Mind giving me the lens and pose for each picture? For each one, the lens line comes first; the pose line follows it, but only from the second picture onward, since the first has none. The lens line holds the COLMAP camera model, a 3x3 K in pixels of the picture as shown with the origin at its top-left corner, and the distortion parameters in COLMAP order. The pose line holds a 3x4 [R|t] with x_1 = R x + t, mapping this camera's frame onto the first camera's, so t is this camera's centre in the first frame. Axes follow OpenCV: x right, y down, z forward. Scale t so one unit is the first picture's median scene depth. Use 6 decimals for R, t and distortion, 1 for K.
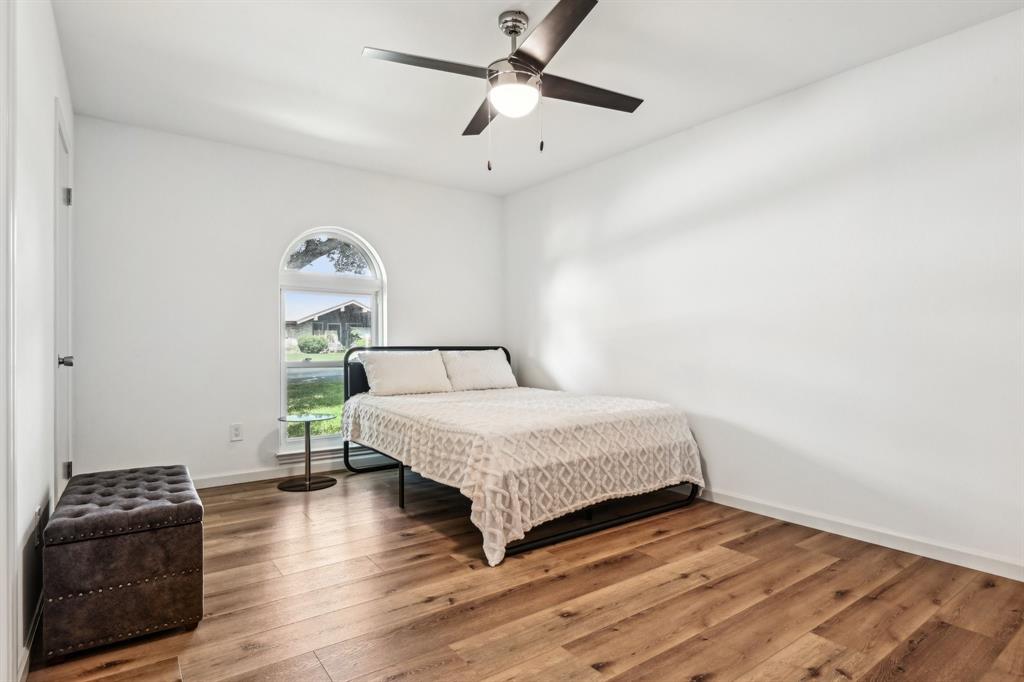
lens RADIAL K [[541.5, 0, 514.7], [0, 541.5, 347.1], [0, 0, 1]] dist [-0.003488, -0.015670]
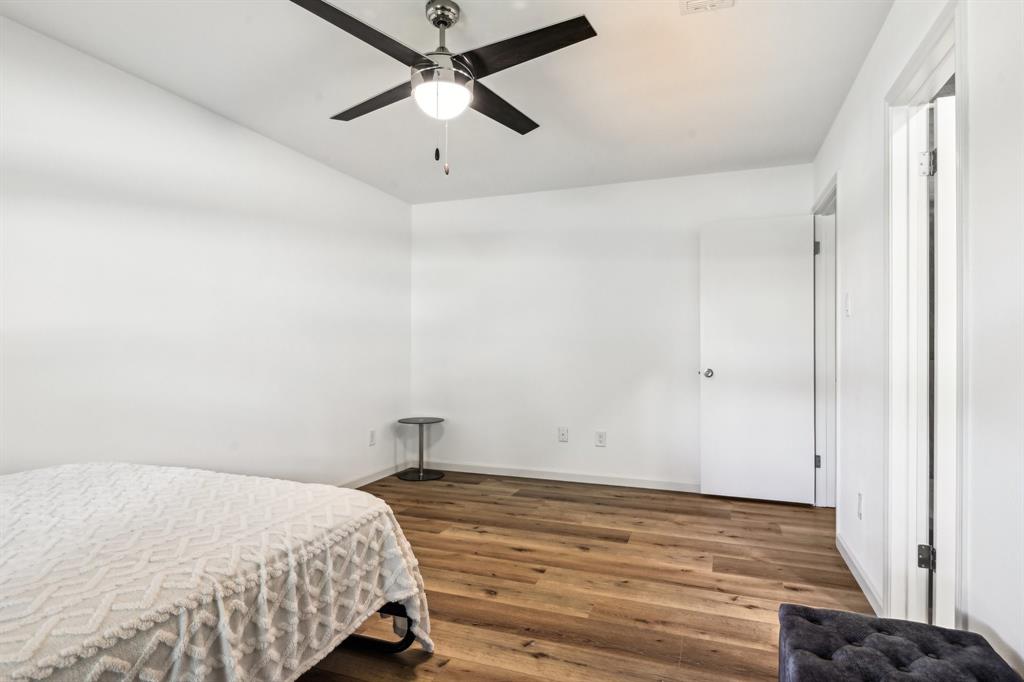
lens RADIAL K [[552.5, 0, 512.0], [0, 552.5, 341.0], [0, 0, 1]] dist [-0.000025, -0.017890]
pose [[-0.548420, 0.011260, 0.836127, -0.851593], [0.009140, 0.999930, -0.007471, -0.051108], [-0.836153, 0.003544, -0.548485, 1.441196]]
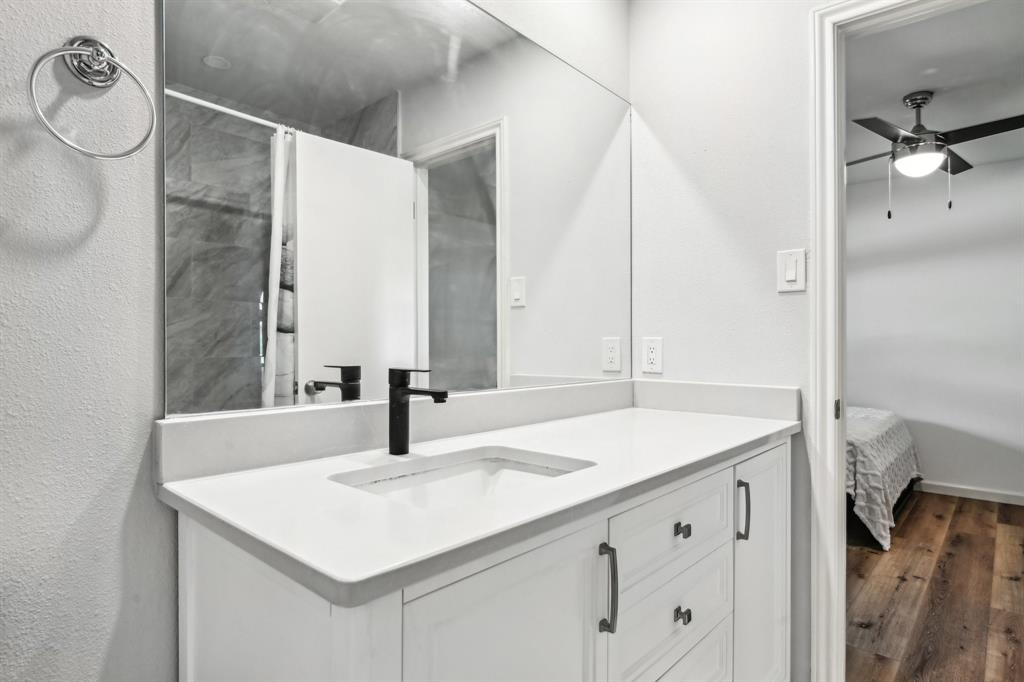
lens RADIAL K [[541.5, 0, 514.7], [0, 541.5, 347.1], [0, 0, 1]] dist [-0.003488, -0.015670]
pose [[0.977745, 0.016223, 0.209171, -1.171270], [-0.014828, 0.999856, -0.008237, -0.022378], [-0.209274, 0.004952, 0.977844, 0.014852]]
